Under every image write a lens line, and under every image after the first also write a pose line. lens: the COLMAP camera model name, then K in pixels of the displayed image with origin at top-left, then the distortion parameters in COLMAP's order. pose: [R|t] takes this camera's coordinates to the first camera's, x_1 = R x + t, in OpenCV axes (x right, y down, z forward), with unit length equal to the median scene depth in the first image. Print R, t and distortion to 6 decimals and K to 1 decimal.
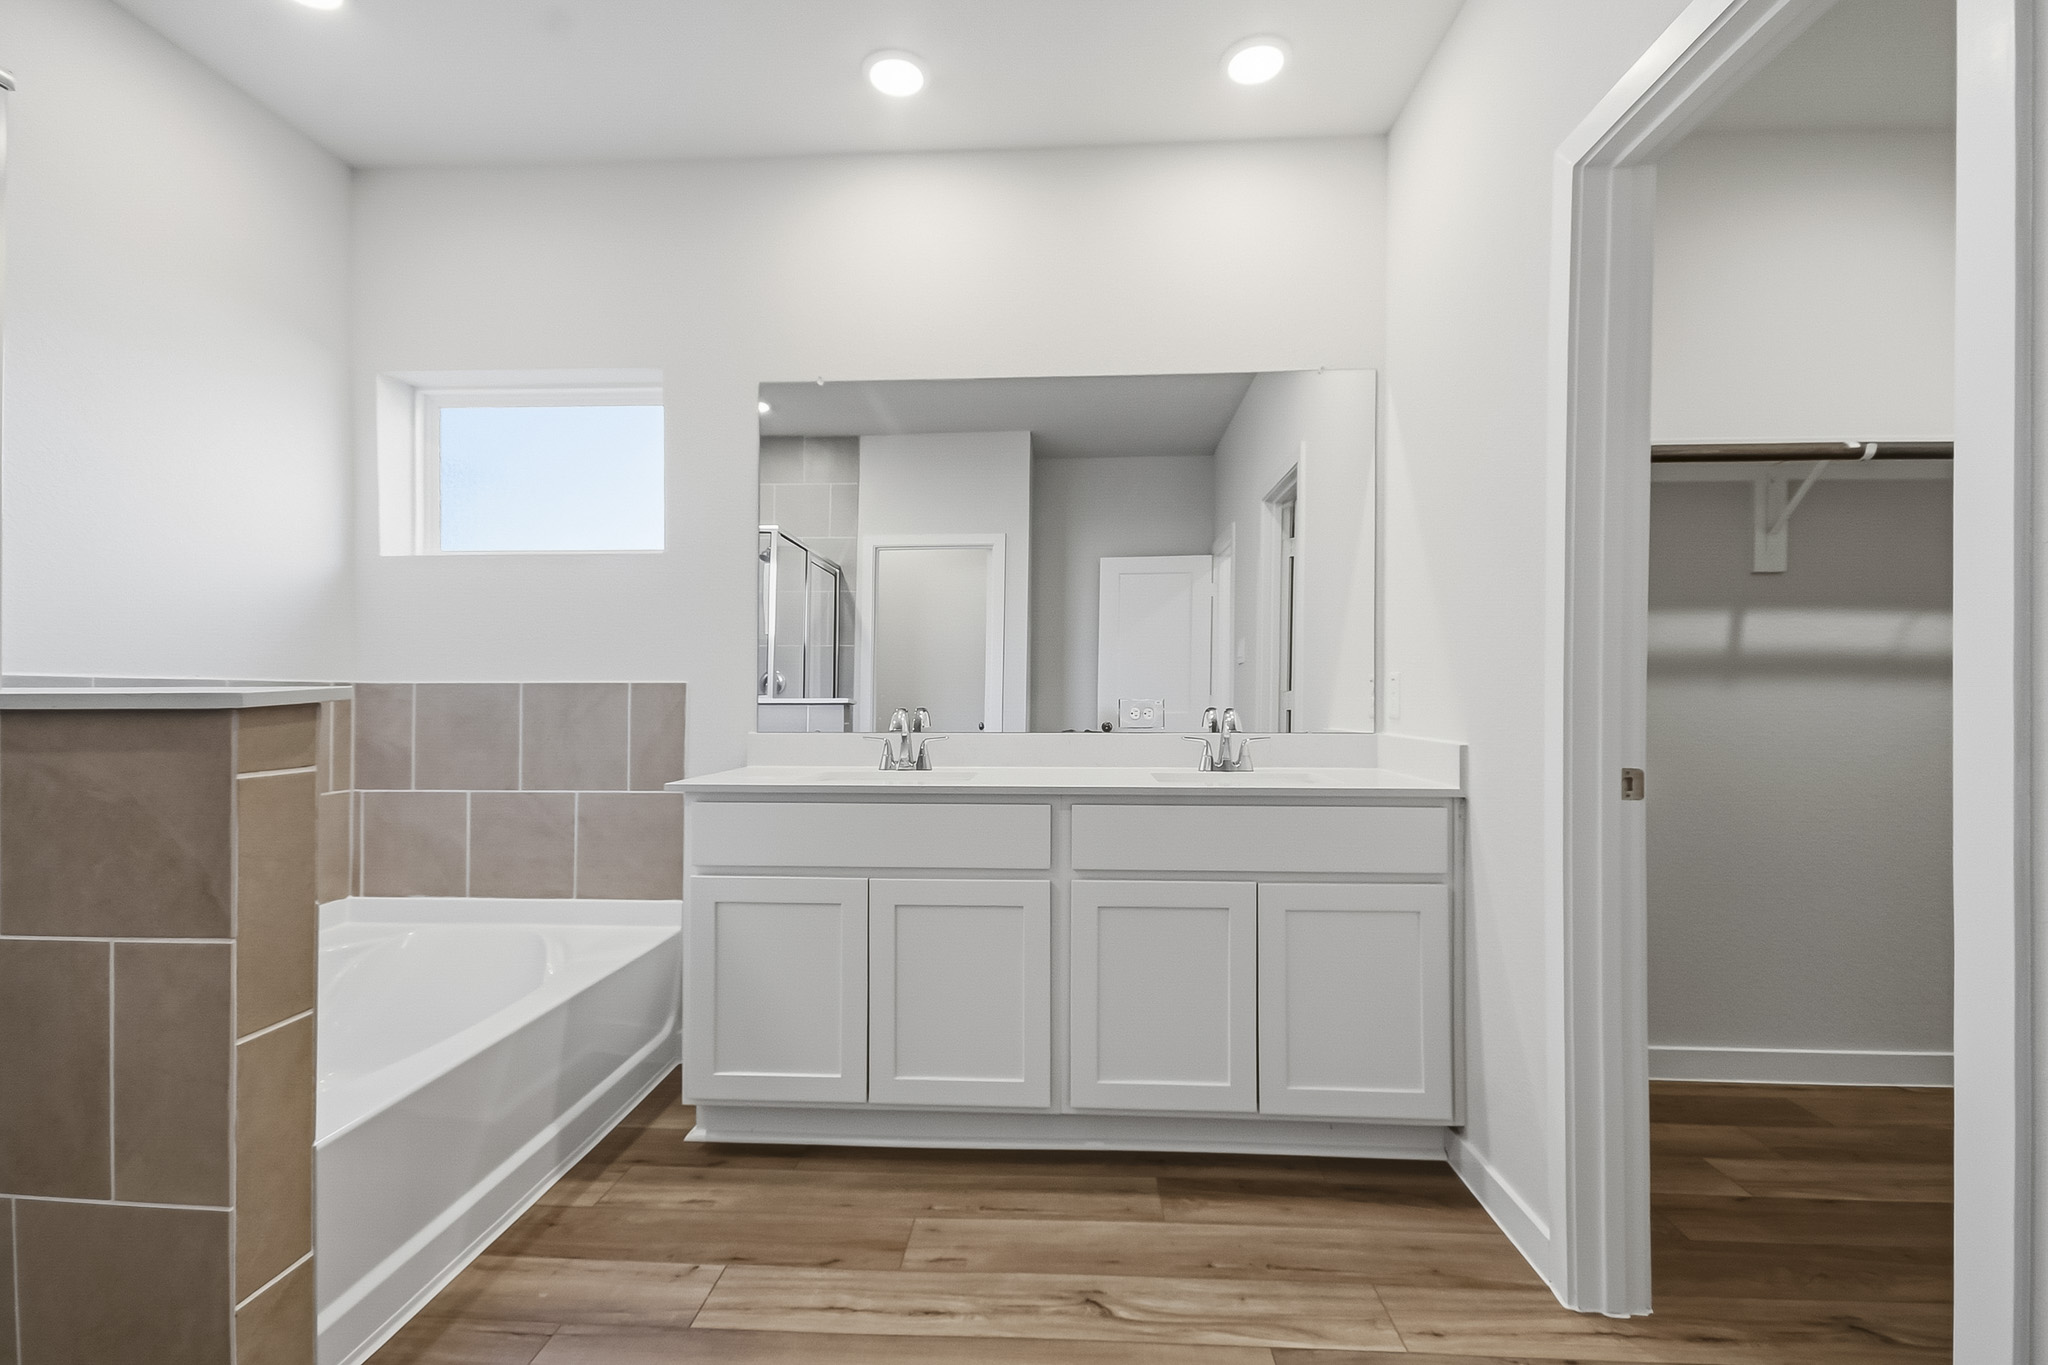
lens RADIAL K [[923.5, 0, 1024.8], [0, 923.5, 698.8], [0, 0, 1]] dist [0.001449, -0.000337]
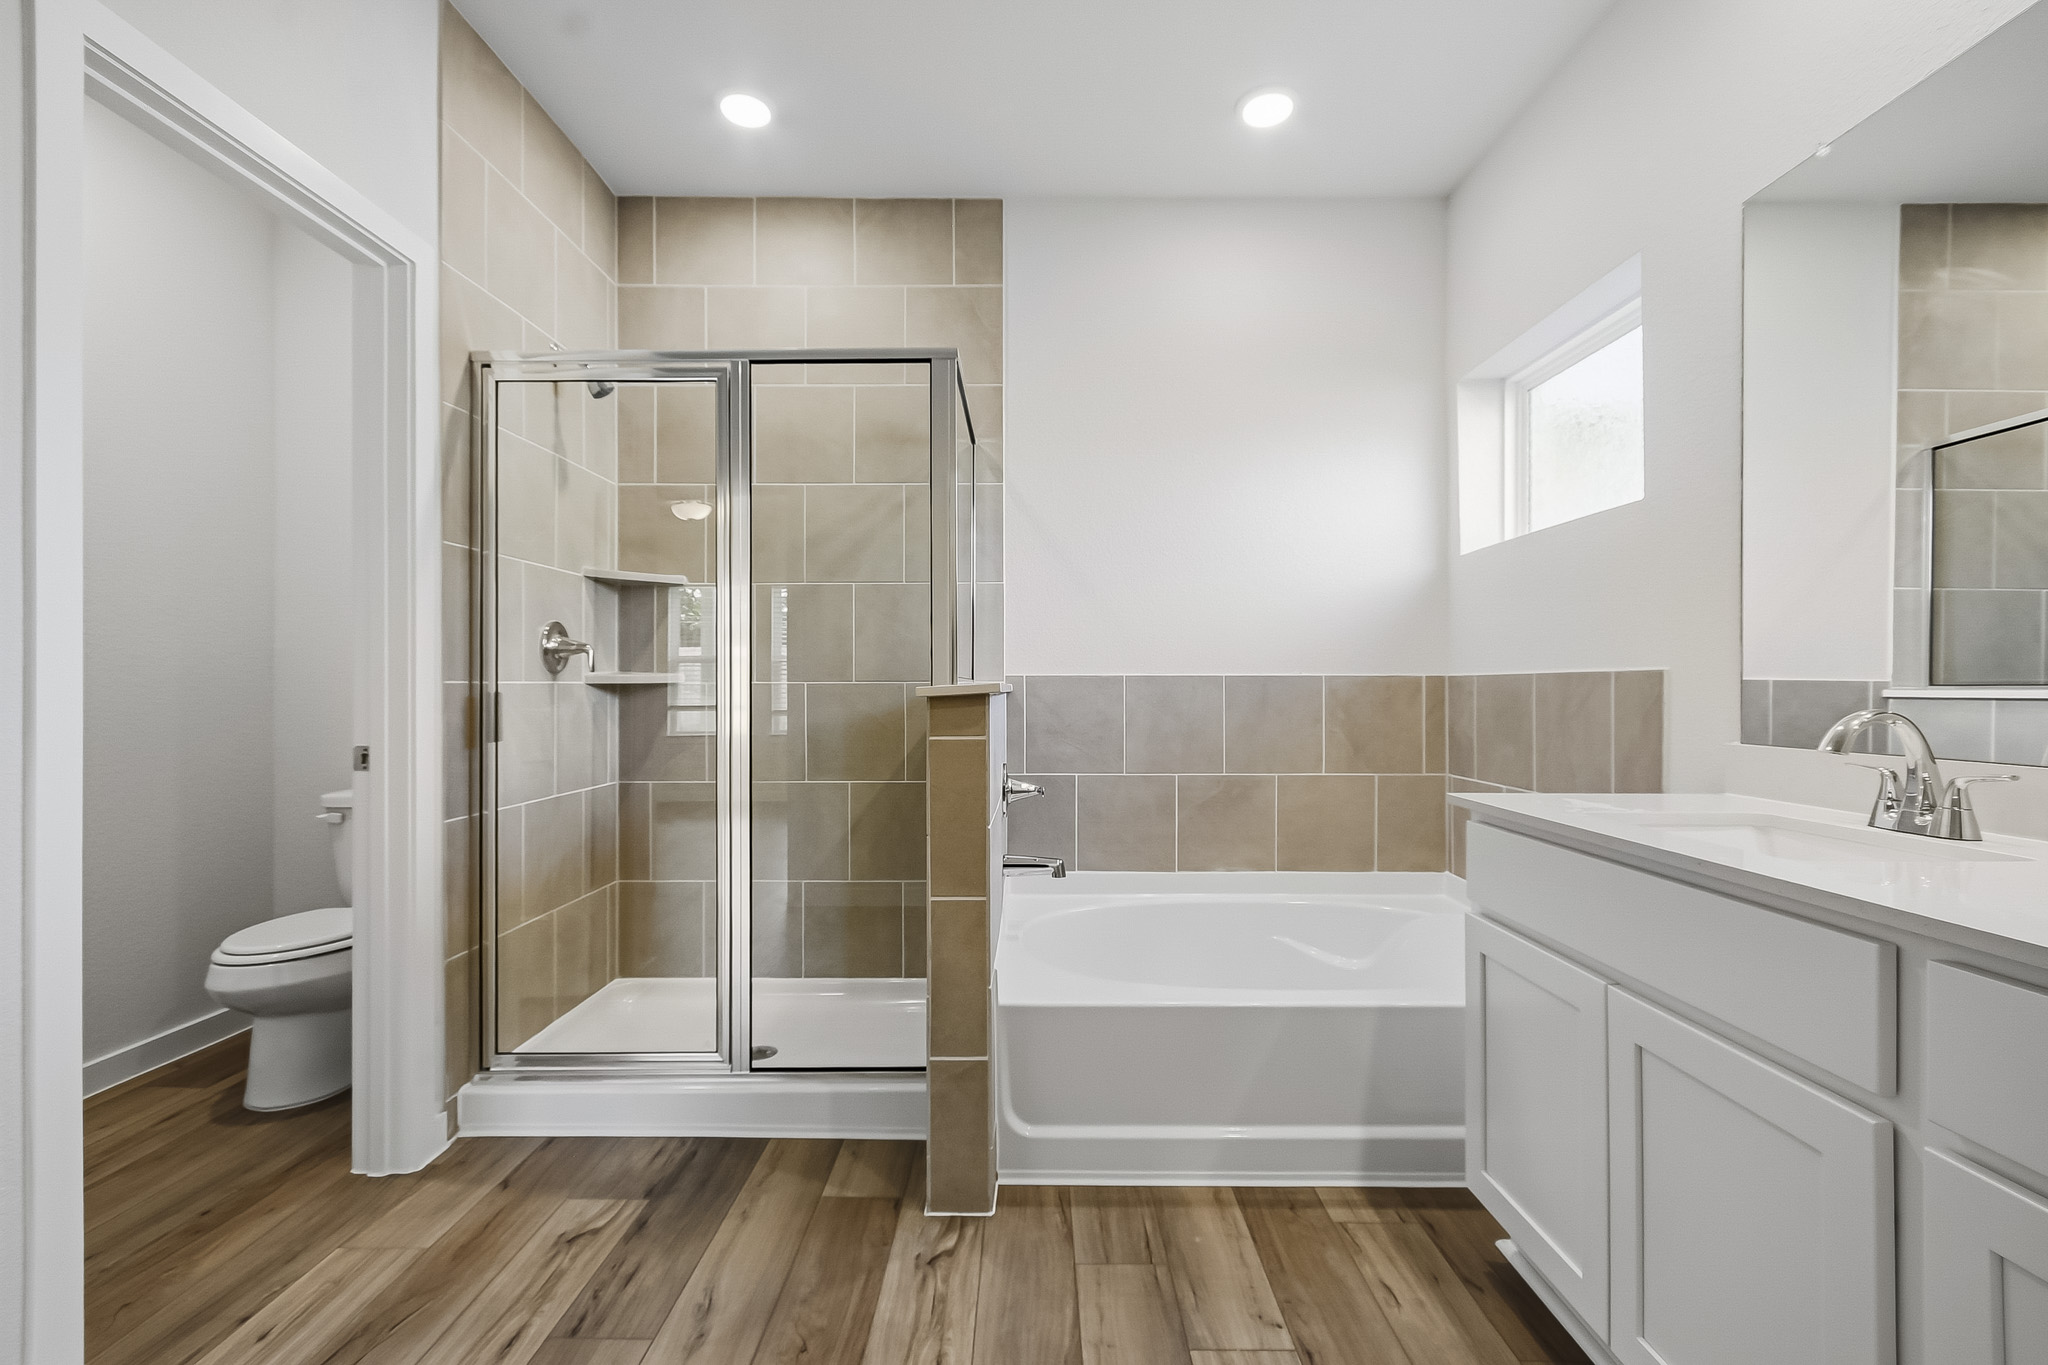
lens RADIAL K [[923.5, 0, 1024.8], [0, 923.5, 698.8], [0, 0, 1]] dist [0.001449, -0.000337]
pose [[0.040707, 0.012277, -0.999096, 0.449586], [-0.001447, 0.999924, 0.012228, -0.003596], [0.999170, 0.000948, 0.040722, 0.615462]]
